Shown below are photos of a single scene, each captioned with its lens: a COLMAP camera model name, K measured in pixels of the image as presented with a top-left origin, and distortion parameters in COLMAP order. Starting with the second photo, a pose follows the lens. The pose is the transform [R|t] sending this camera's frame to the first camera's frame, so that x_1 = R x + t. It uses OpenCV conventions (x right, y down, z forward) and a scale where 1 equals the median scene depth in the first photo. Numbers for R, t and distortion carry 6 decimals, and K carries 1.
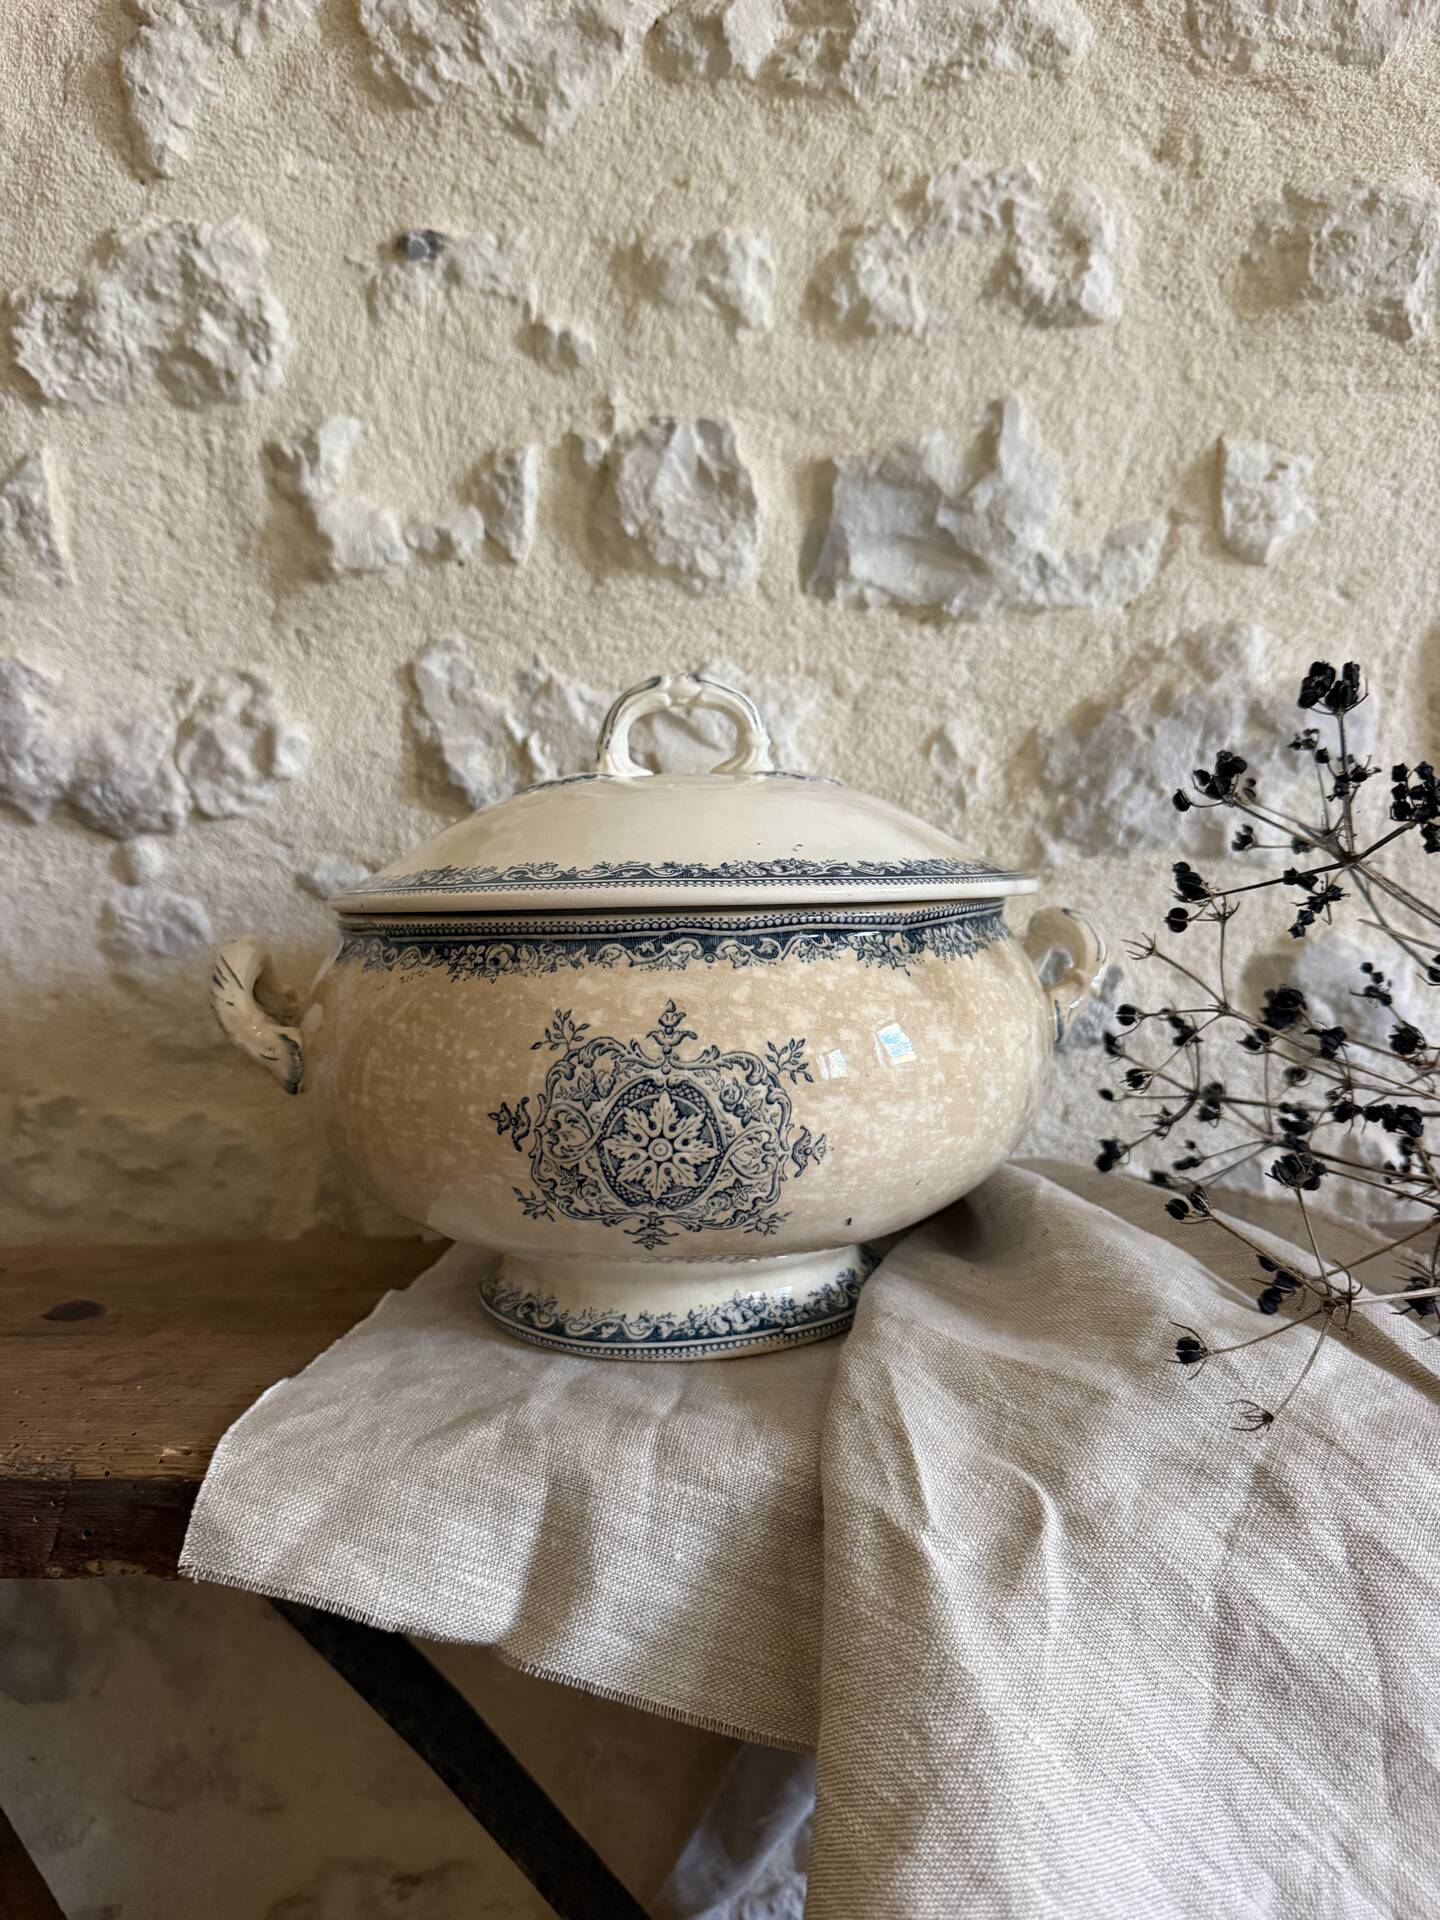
lens RADIAL K [[1369.9, 0, 708.5], [0, 1369.9, 965.6], [0, 0, 1]] dist [0.162547, -0.319060]
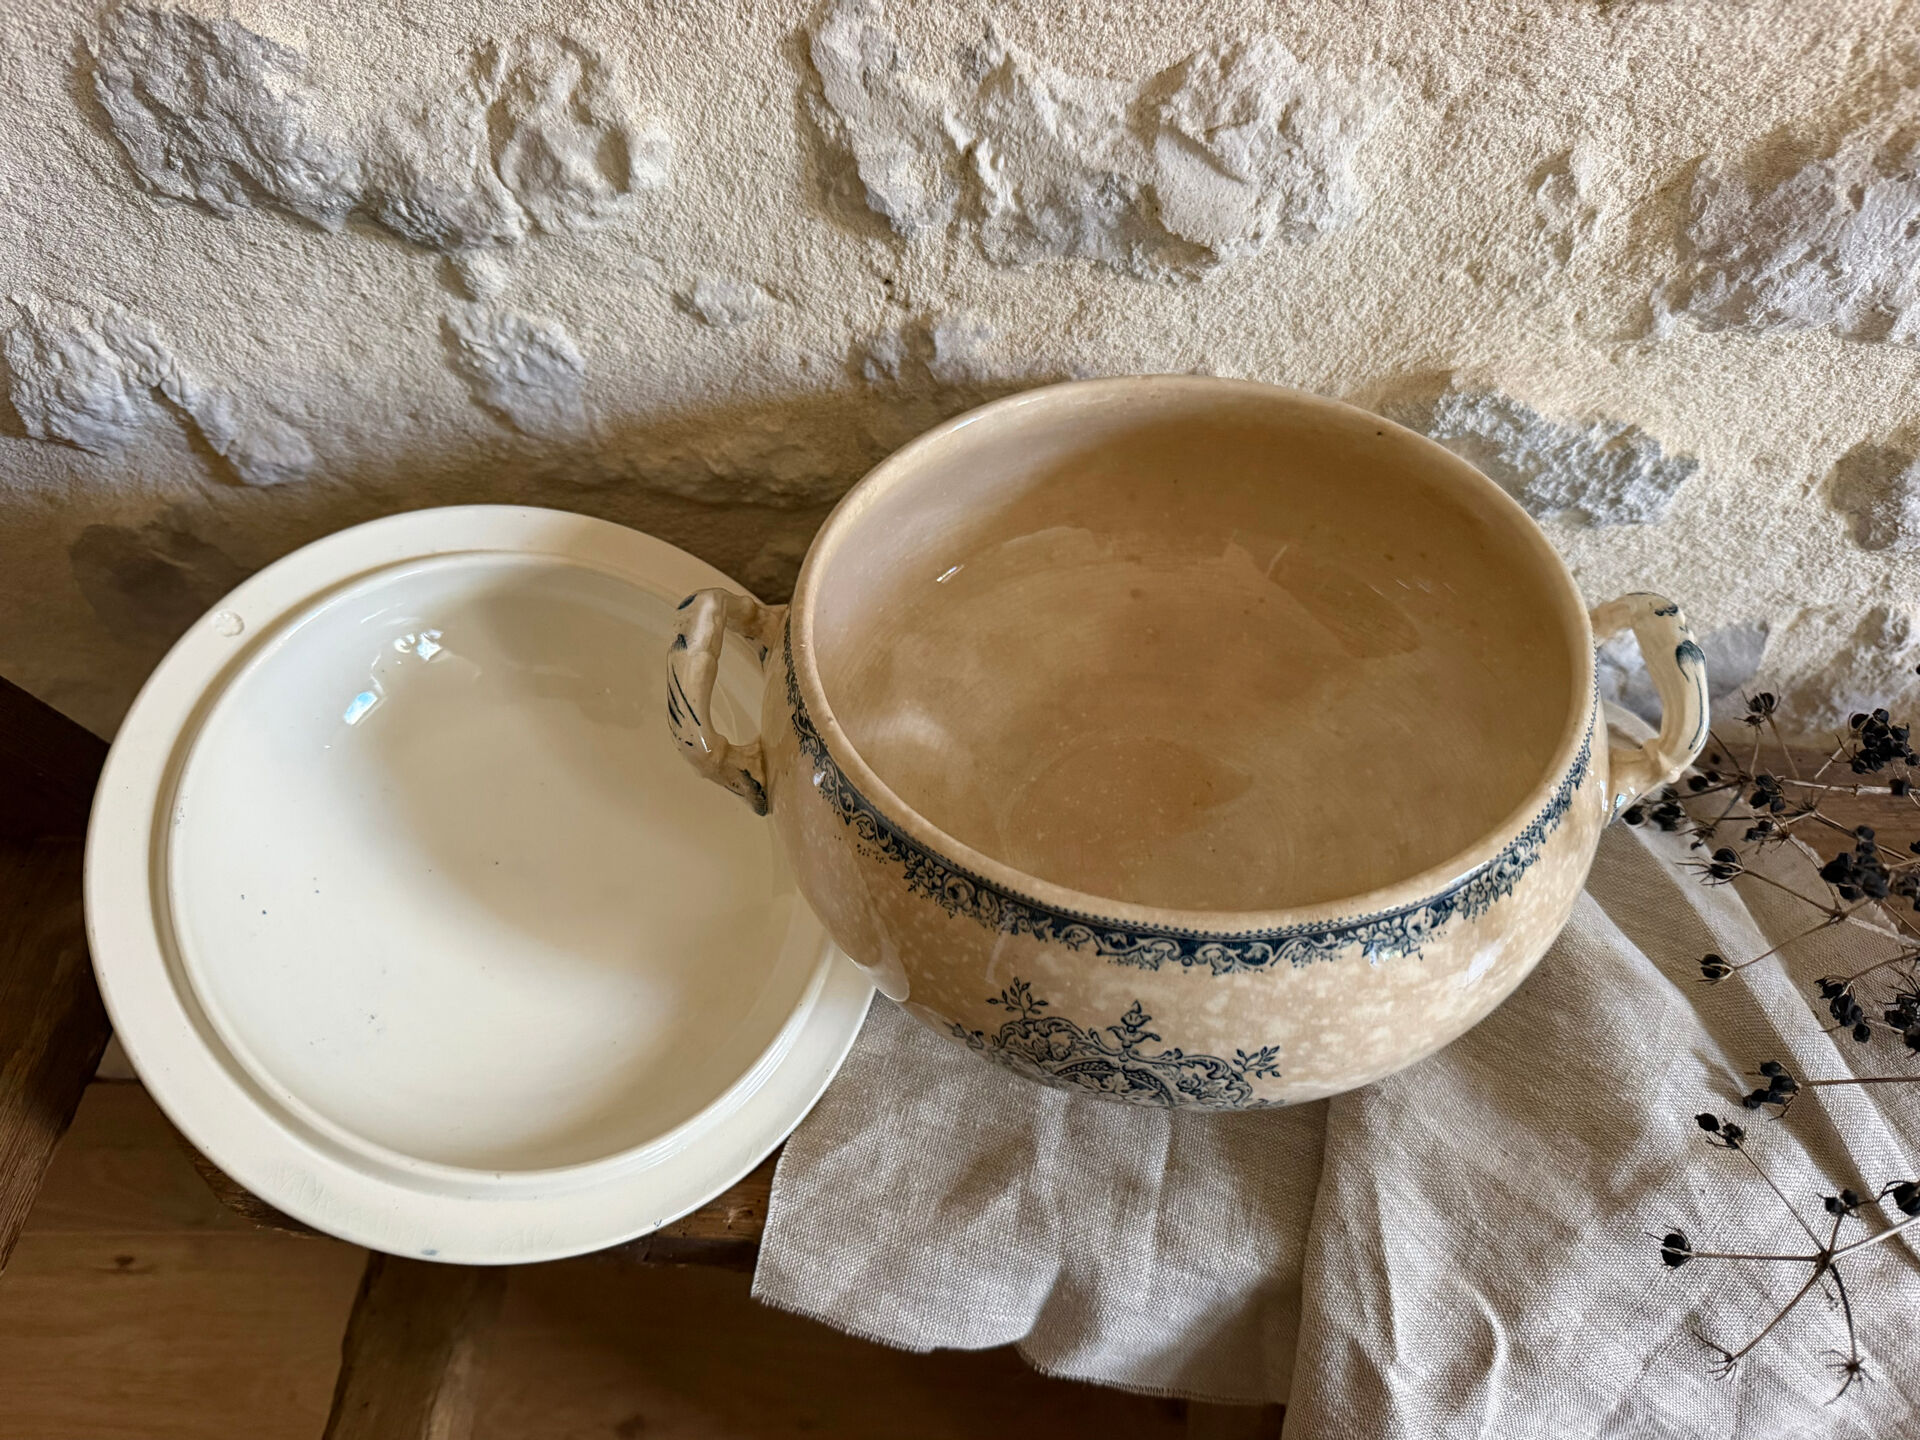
lens RADIAL K [[1413.7, 0, 960.2], [0, 1413.7, 715.0], [0, 0, 1]] dist [-0.039670, 0.019425]
pose [[0.999093, 0.033717, -0.026014, -0.154346], [-0.006780, 0.729003, 0.684477, -0.627436], [0.042043, -0.683680, 0.728570, 0.387457]]
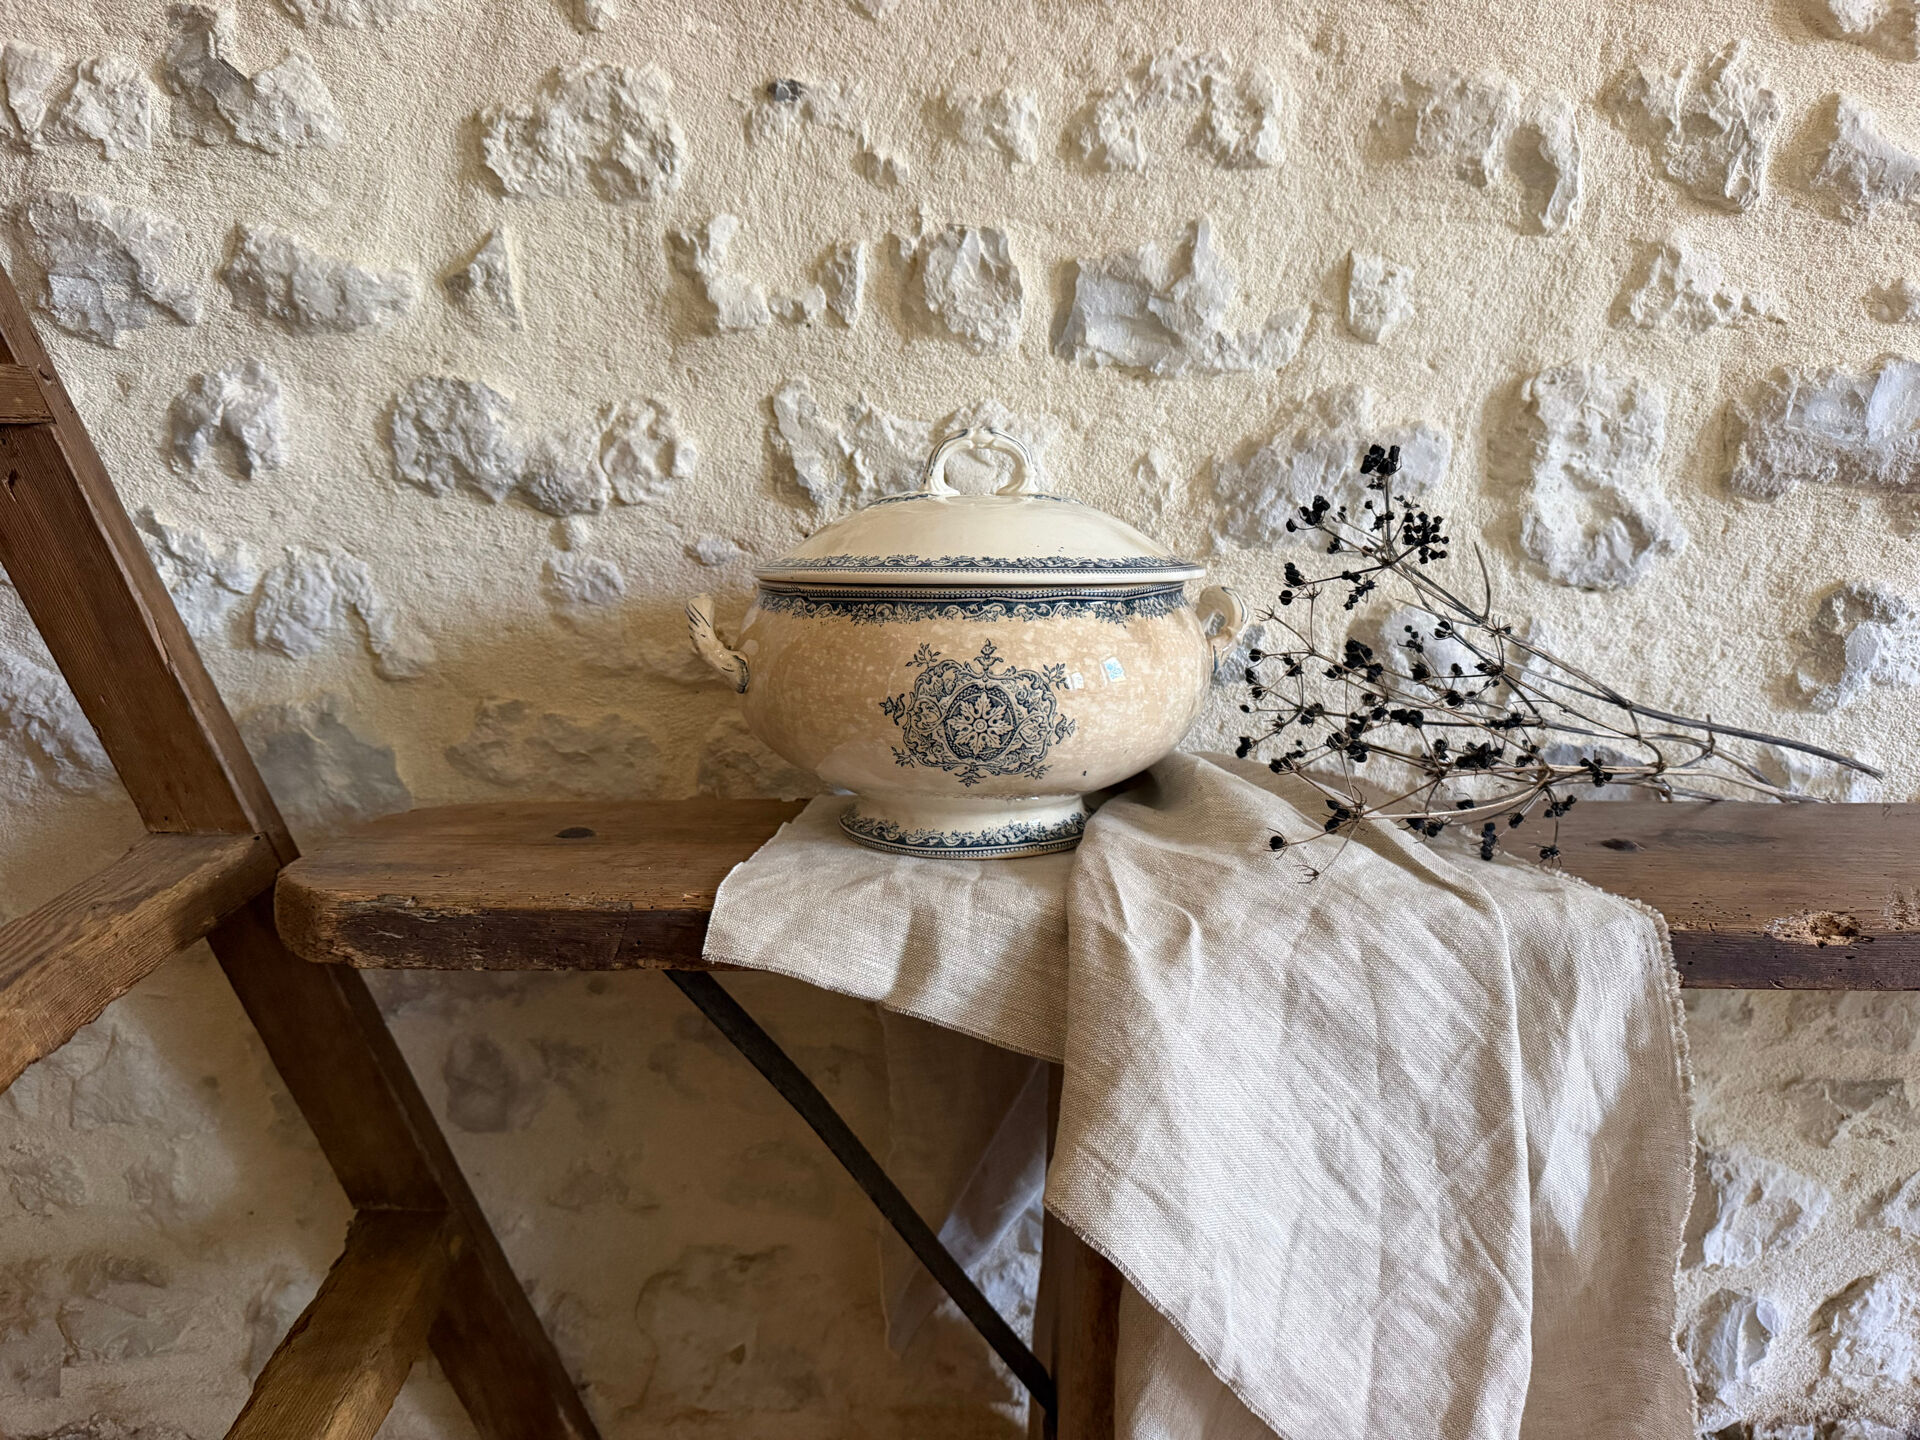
lens RADIAL K [[1369.9, 0, 949.8], [0, 1369.9, 721.1], [0, 0, 1]] dist [0.162547, -0.319060]
pose [[0.998950, 0.020497, 0.040968, -0.119722], [-0.023482, 0.996999, 0.073770, 0.001584], [-0.039333, -0.074654, 0.996433, -0.596462]]
